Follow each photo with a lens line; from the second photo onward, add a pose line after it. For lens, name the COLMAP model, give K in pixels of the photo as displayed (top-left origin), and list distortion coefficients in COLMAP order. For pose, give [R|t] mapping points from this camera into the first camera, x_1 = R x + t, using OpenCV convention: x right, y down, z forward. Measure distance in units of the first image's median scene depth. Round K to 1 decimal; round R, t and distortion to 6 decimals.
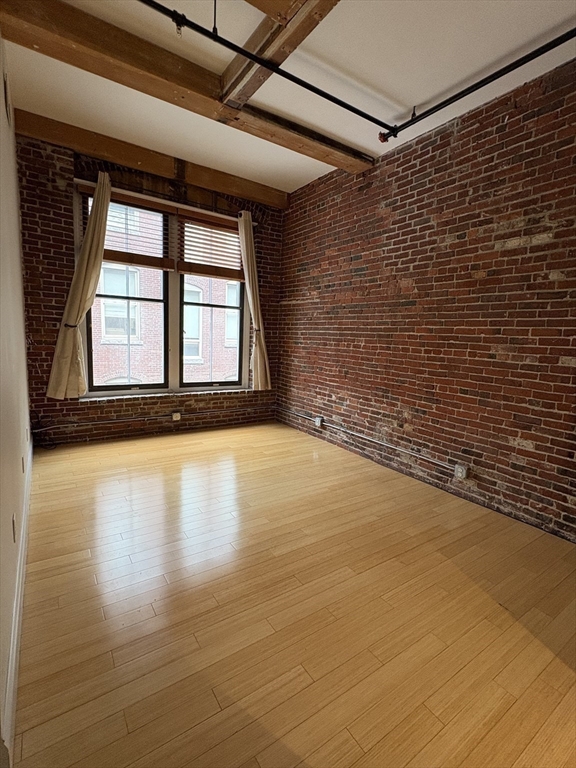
lens RADIAL K [[360.2, 0, 288.0], [0, 360.2, 384.0], [0, 0, 1]] dist [0.000580, 0.000405]
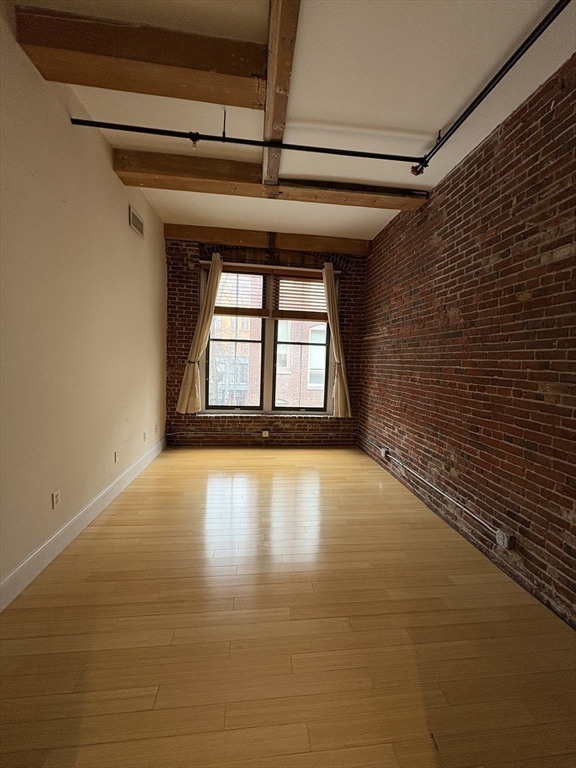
lens RADIAL K [[304.5, 0, 288.0], [0, 304.5, 384.0], [0, 0, 1]] dist [-0.000102, -0.000081]
pose [[0.886562, 0.023681, -0.462003, 0.290626], [-0.058565, 0.996399, -0.061311, -0.024657], [0.458887, 0.081413, 0.884757, 0.122830]]
